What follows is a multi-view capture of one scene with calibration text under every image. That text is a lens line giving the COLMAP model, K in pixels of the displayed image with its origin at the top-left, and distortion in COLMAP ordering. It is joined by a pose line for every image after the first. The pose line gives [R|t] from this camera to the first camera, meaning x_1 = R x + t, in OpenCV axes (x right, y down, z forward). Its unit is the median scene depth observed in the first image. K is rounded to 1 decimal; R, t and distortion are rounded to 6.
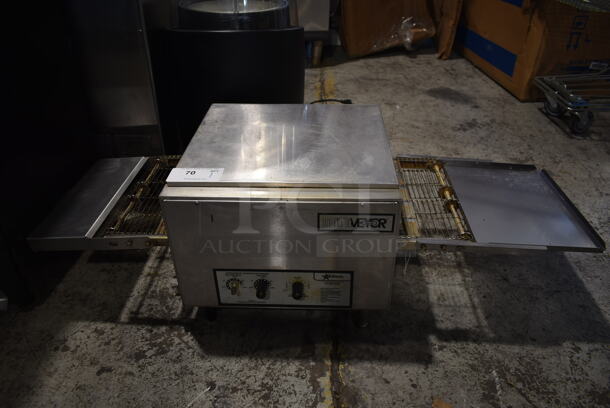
lens RADIAL K [[461.8, 0, 305.0], [0, 461.8, 204.0], [0, 0, 1]] dist [0.000167, -0.006440]
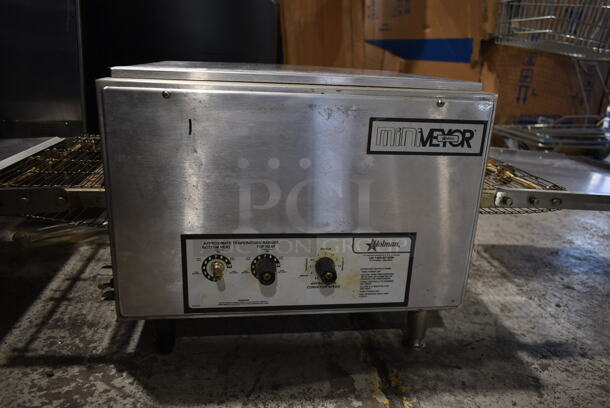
lens RADIAL K [[461.8, 0, 305.0], [0, 461.8, 204.0], [0, 0, 1]] dist [0.000167, -0.006440]
pose [[0.983069, 0.002014, 0.183226, -0.143557], [0.045913, 0.965335, -0.256945, 0.240500], [-0.177392, 0.261007, 0.948898, 0.392903]]
